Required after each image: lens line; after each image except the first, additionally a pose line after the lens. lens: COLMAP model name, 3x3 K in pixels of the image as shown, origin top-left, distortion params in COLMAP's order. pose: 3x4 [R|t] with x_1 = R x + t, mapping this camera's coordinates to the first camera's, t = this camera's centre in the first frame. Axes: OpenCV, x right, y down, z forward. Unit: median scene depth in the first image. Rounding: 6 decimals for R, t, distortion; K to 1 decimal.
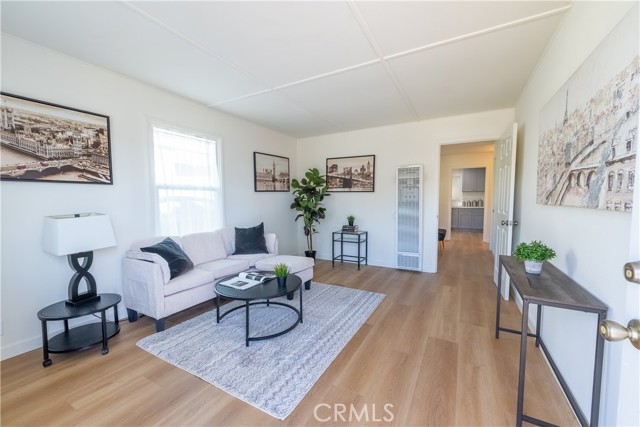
lens RADIAL K [[258.7, 0, 316.9], [0, 258.7, 215.3], [0, 0, 1]] dist [0.000904, -0.000067]
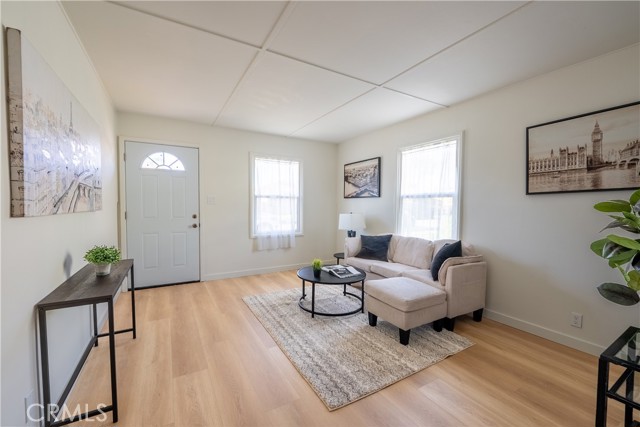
lens RADIAL K [[258.7, 0, 316.9], [0, 258.7, 215.3], [0, 0, 1]] dist [0.000904, -0.000067]
pose [[-0.501167, 0.035058, -0.864640, 0.925578], [-0.059553, 0.995413, 0.074879, -0.110463], [0.863299, 0.089019, -0.496781, 1.610053]]
